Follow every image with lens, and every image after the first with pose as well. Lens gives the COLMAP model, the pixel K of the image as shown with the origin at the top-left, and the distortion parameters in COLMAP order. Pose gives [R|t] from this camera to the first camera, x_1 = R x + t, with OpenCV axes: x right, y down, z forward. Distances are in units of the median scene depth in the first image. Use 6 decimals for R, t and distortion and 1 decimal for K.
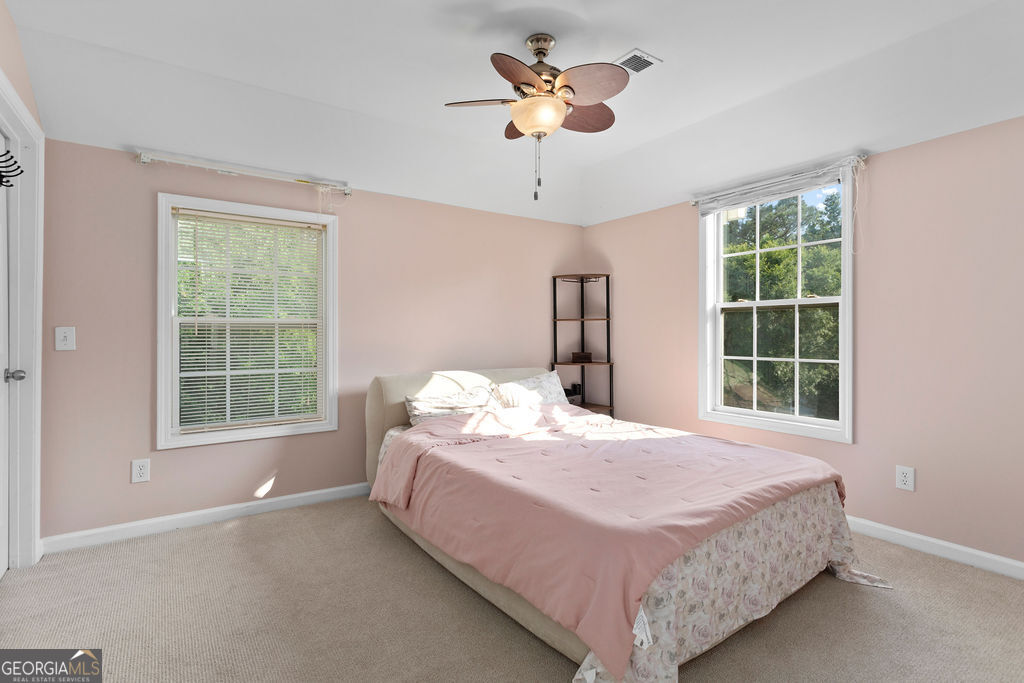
lens RADIAL K [[498.5, 0, 514.1], [0, 498.5, 333.8], [0, 0, 1]] dist [0.001895, 0.000247]
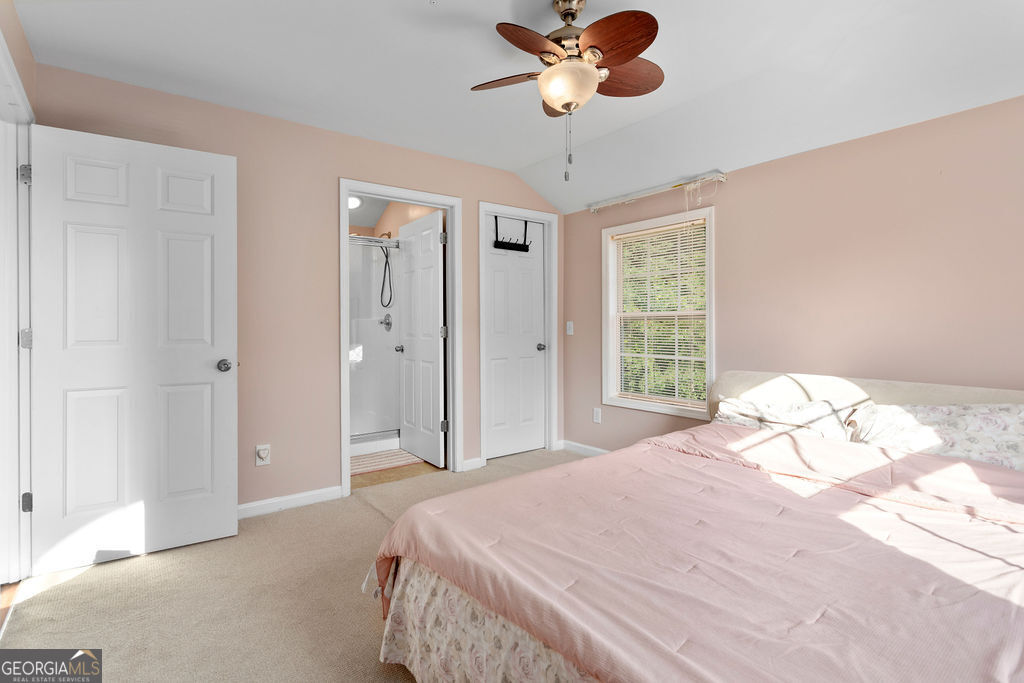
lens RADIAL K [[498.5, 0, 514.1], [0, 498.5, 333.8], [0, 0, 1]] dist [0.001895, 0.000247]
pose [[0.050506, 0.016915, -0.998580, 0.783458], [0.004748, 0.999841, 0.017176, -0.001887], [0.998712, -0.005609, 0.050418, 0.698413]]
